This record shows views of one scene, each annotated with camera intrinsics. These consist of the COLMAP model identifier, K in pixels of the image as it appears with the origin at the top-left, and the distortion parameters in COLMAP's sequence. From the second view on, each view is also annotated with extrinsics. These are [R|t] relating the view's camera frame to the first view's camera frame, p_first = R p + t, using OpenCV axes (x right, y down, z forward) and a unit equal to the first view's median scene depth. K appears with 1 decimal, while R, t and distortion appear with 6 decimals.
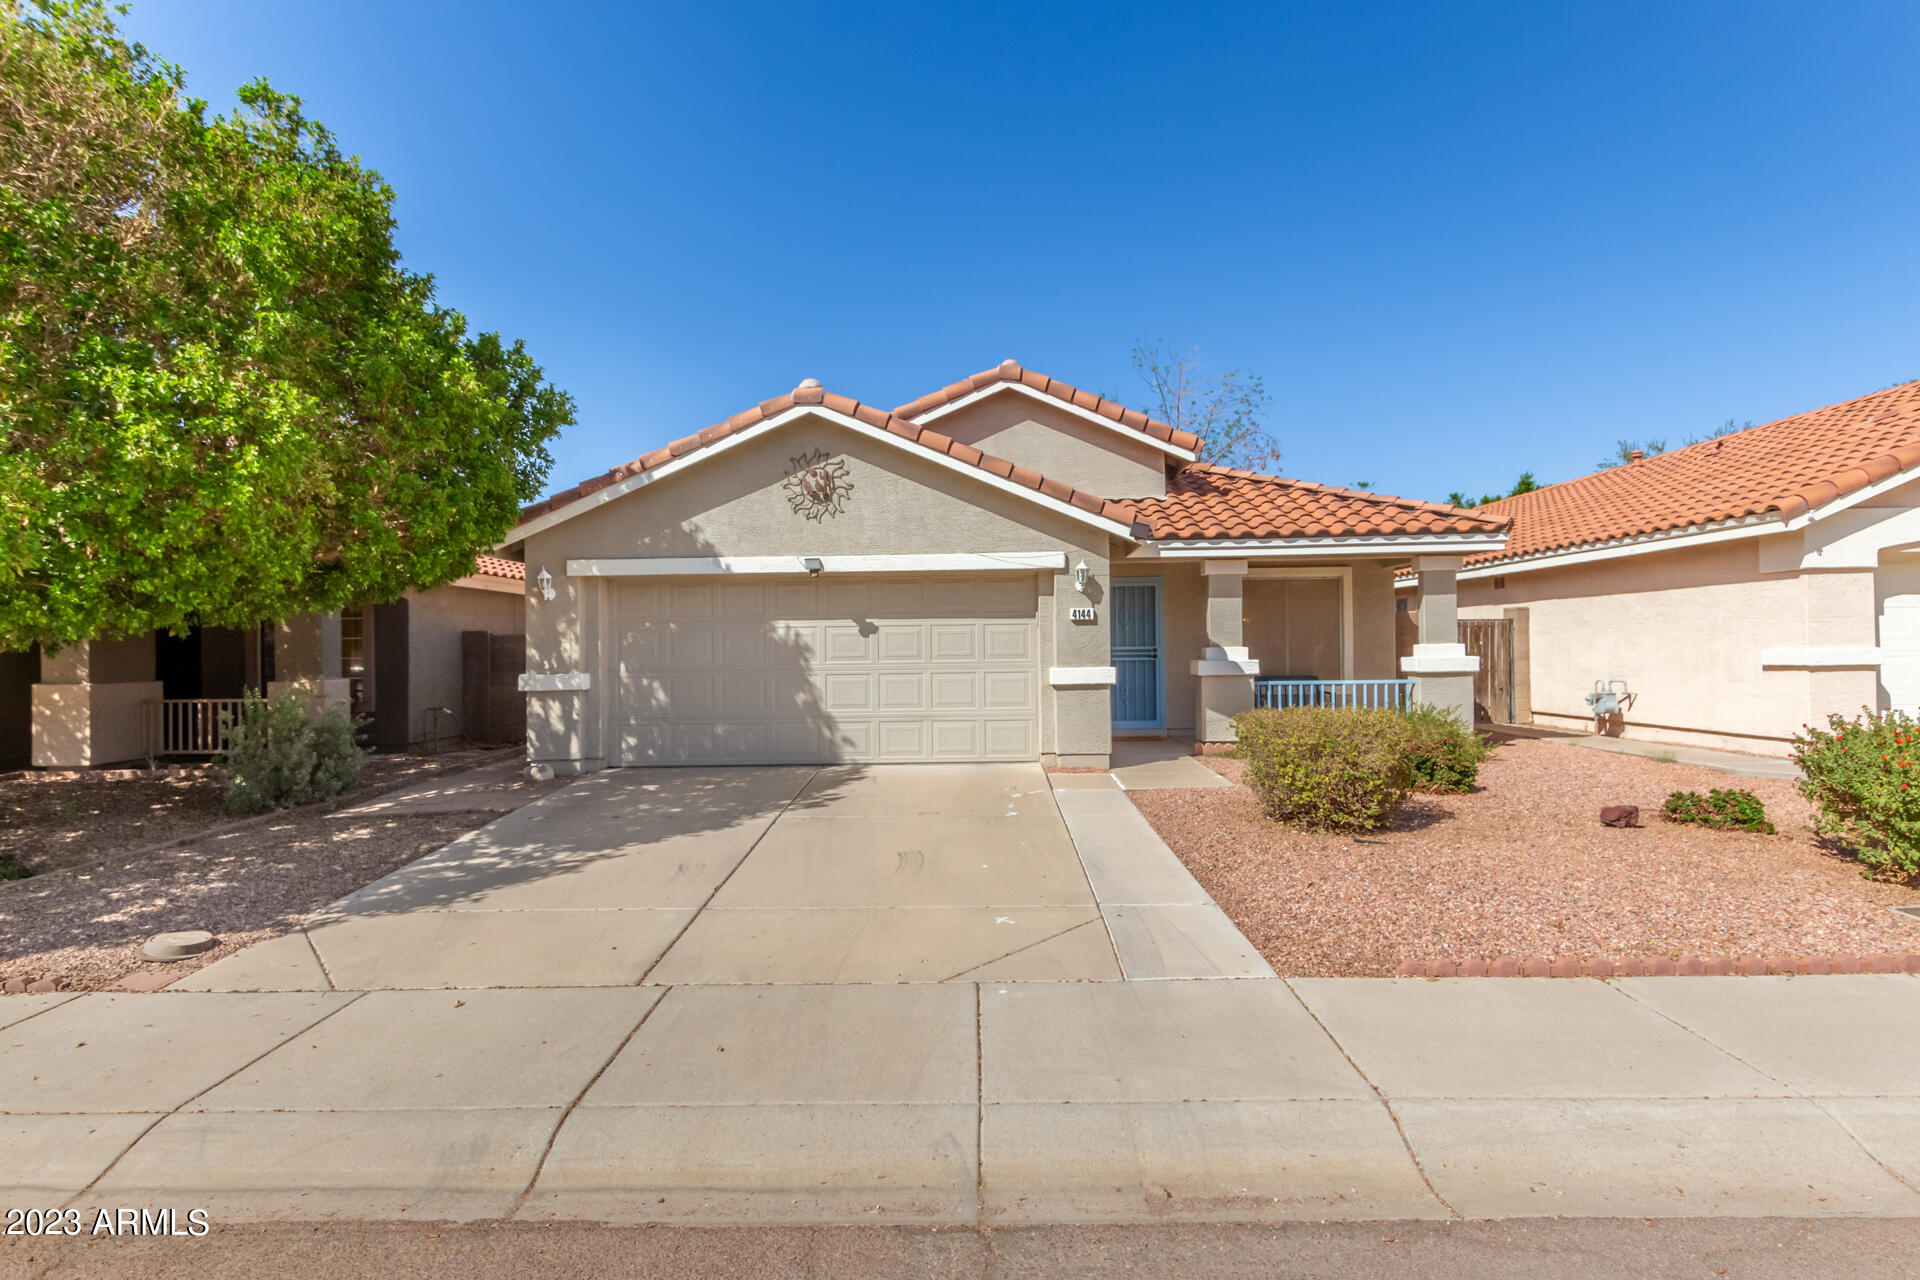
lens RADIAL K [[1001.7, 0, 960.0], [0, 1001.7, 640.0], [0, 0, 1]] dist [0.005274, 0.000503]
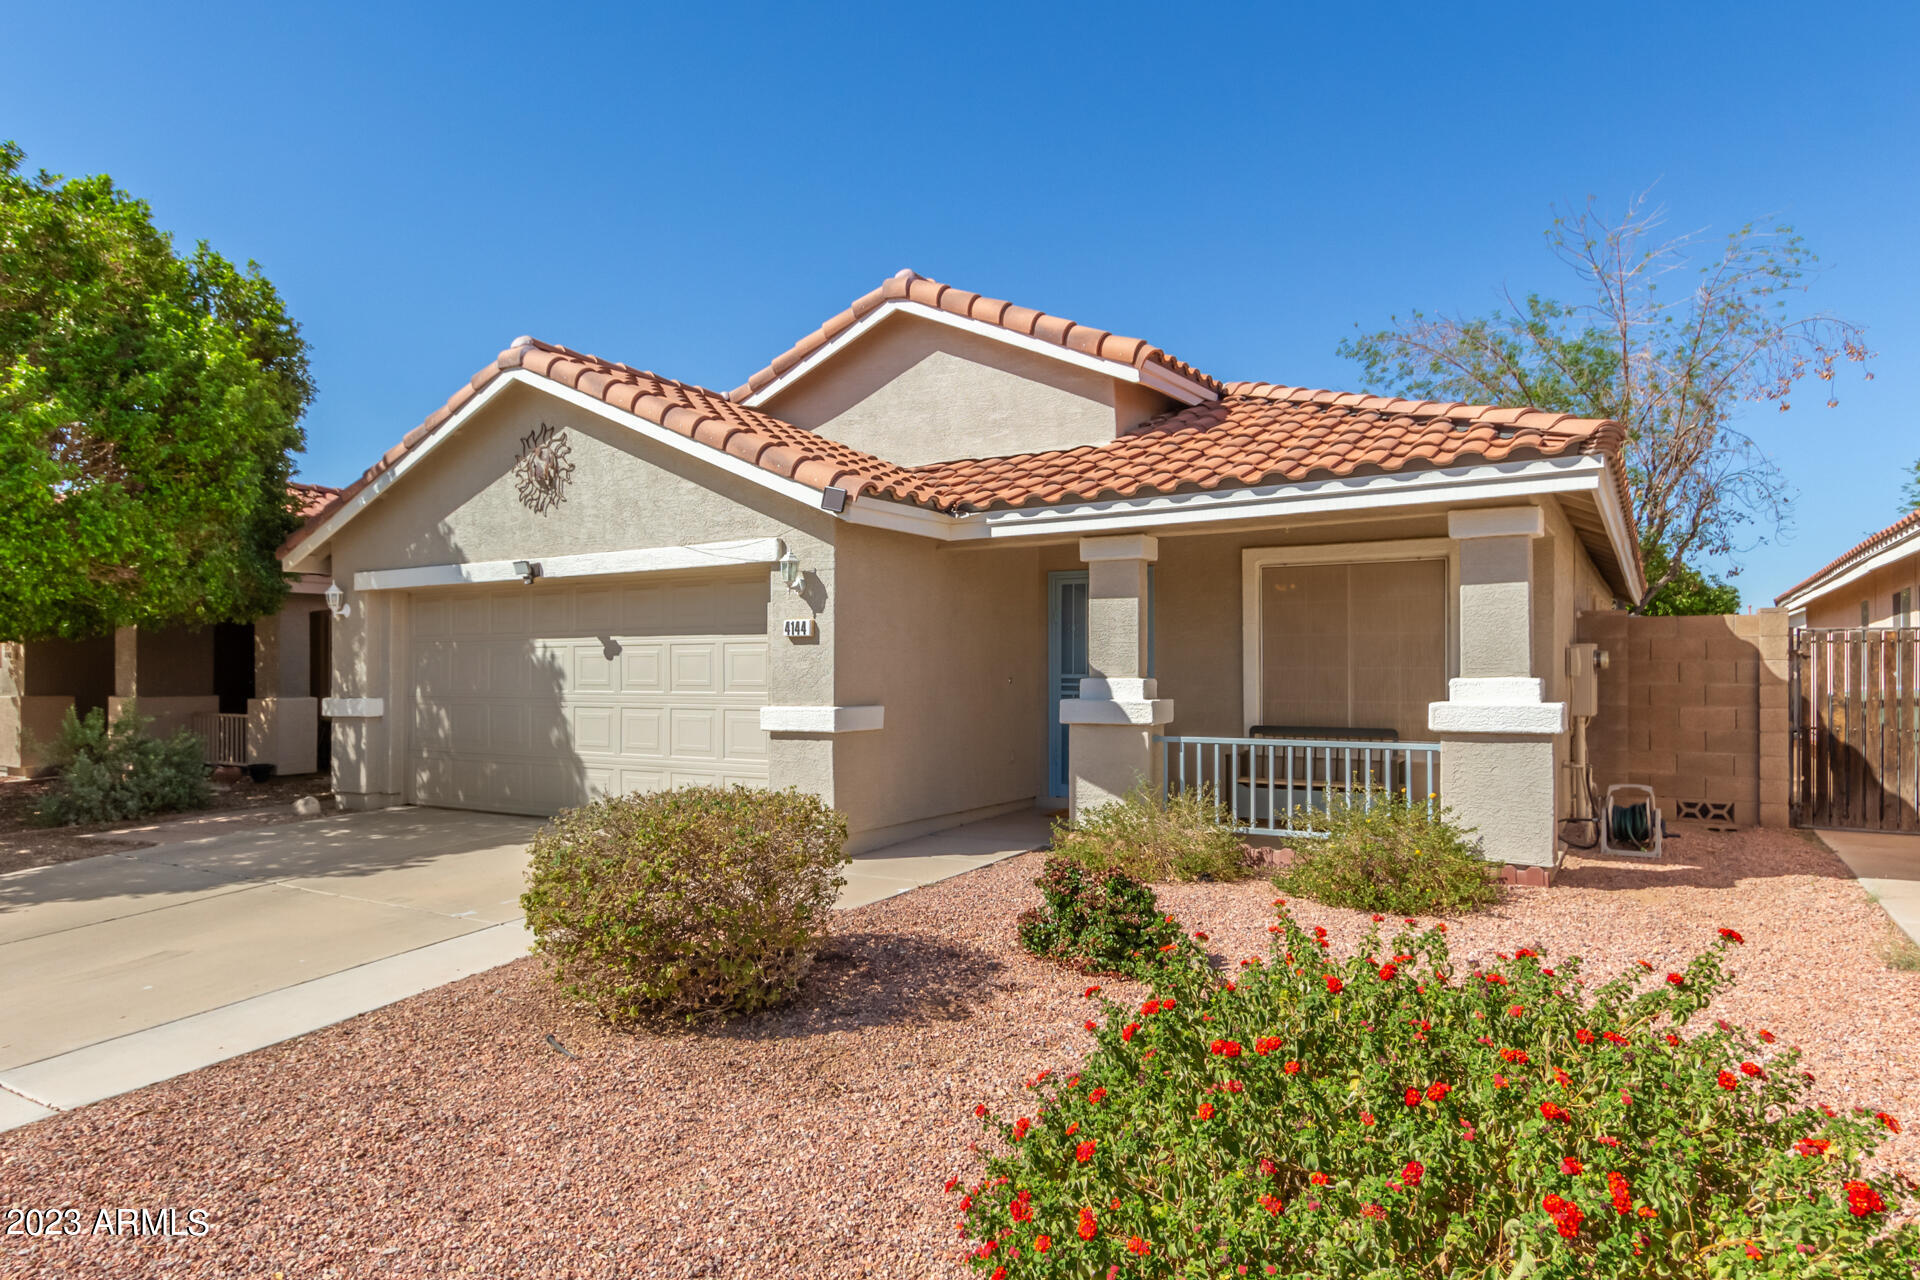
lens RADIAL K [[1156.3, 0, 960.0], [0, 1156.3, 640.0], [0, 0, 1]] dist [0.002297, 0.000658]
pose [[0.855180, -0.002979, -0.518322, 0.615967], [-0.002869, 0.999941, -0.010480, -0.009580], [0.518323, 0.010449, 0.855121, 0.384381]]
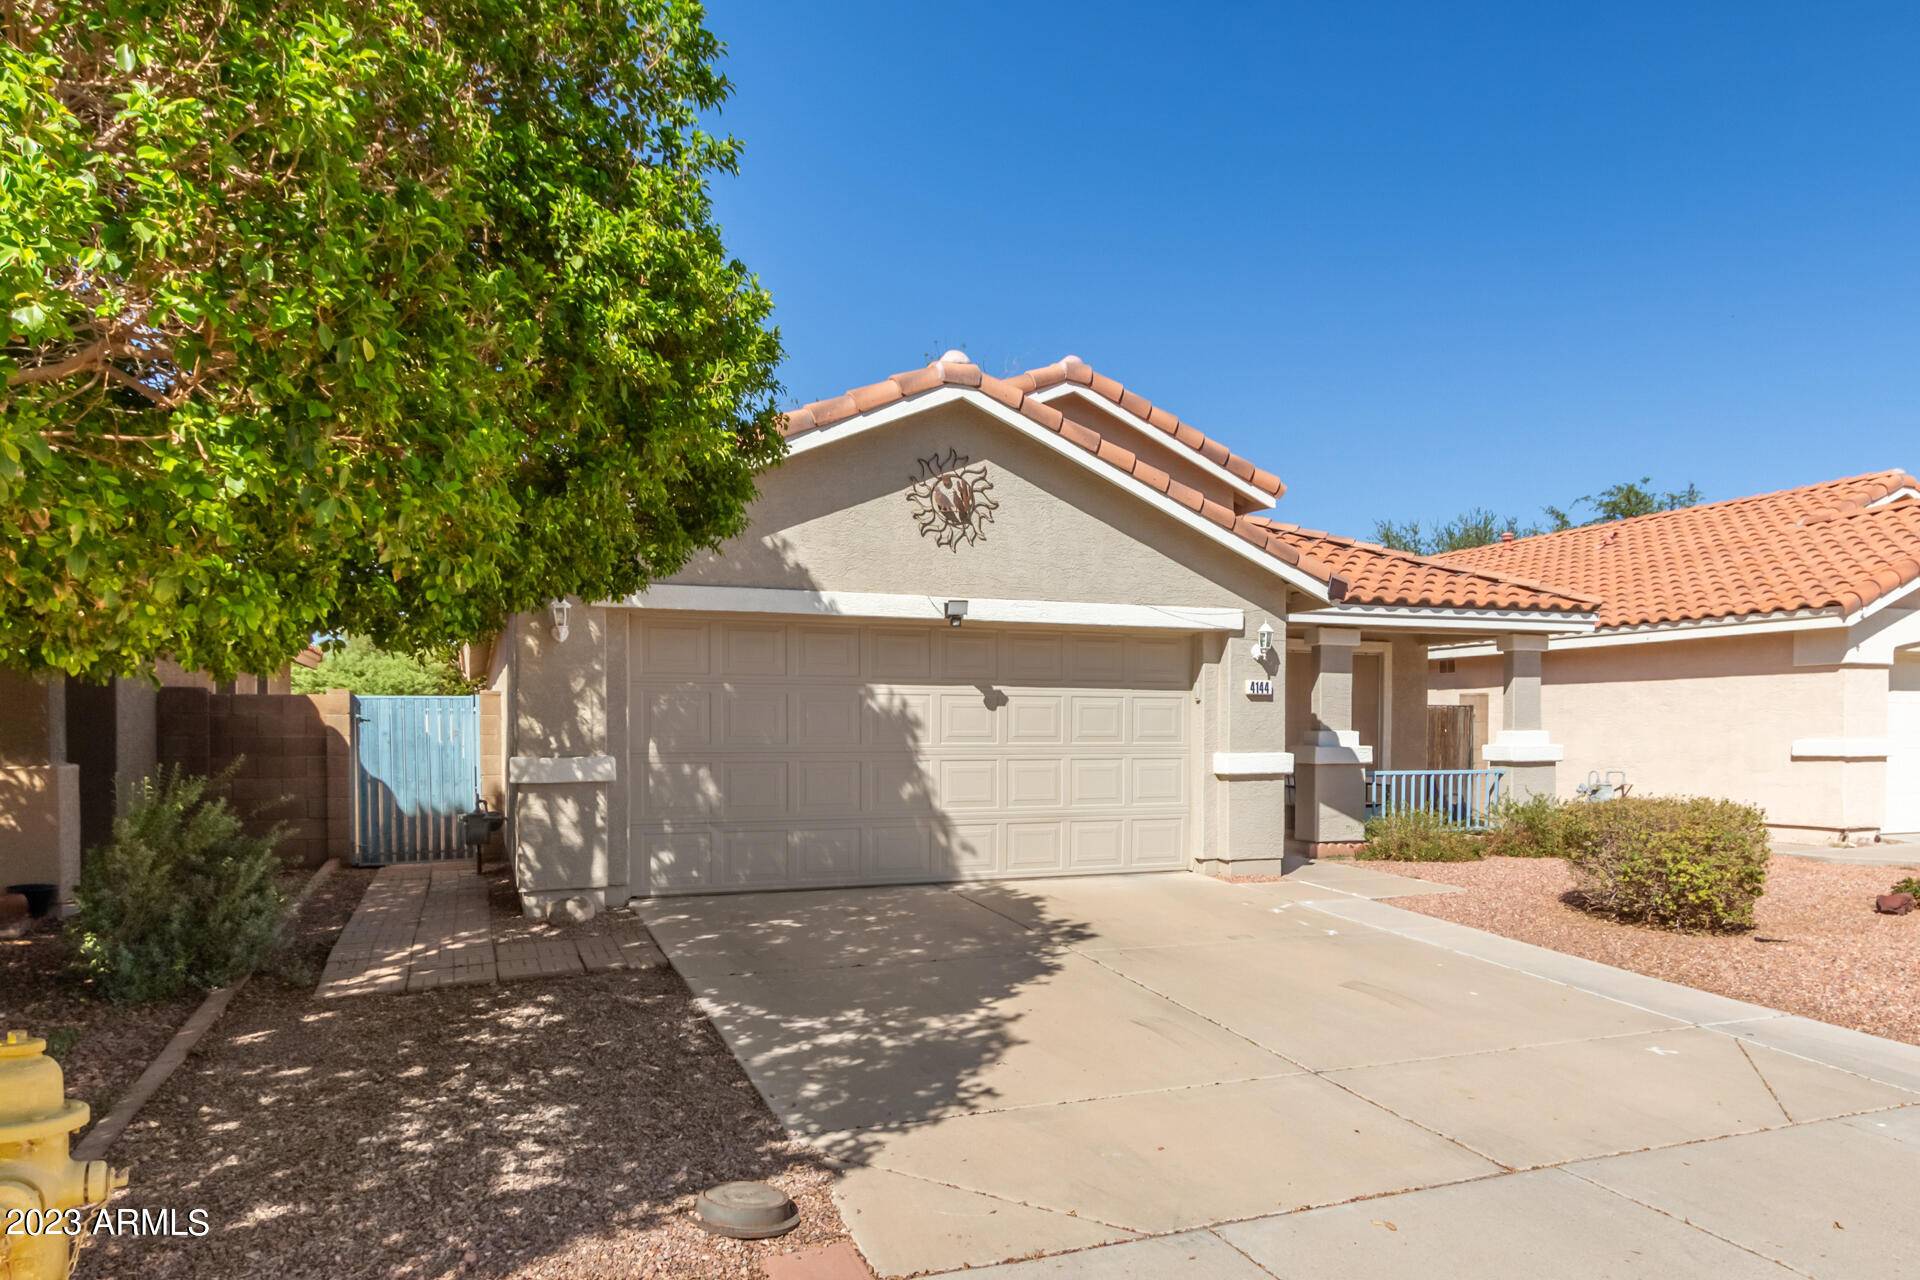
lens RADIAL K [[1258.9, 0, 1020.4], [0, 1258.9, 751.6], [0, 0, 1]] dist [0.002438, 0.000840]
pose [[0.916548, 0.008029, 0.399844, -0.459230], [-0.017094, 0.999671, 0.019108, 0.010066], [-0.399559, -0.024348, 0.916384, 0.138309]]
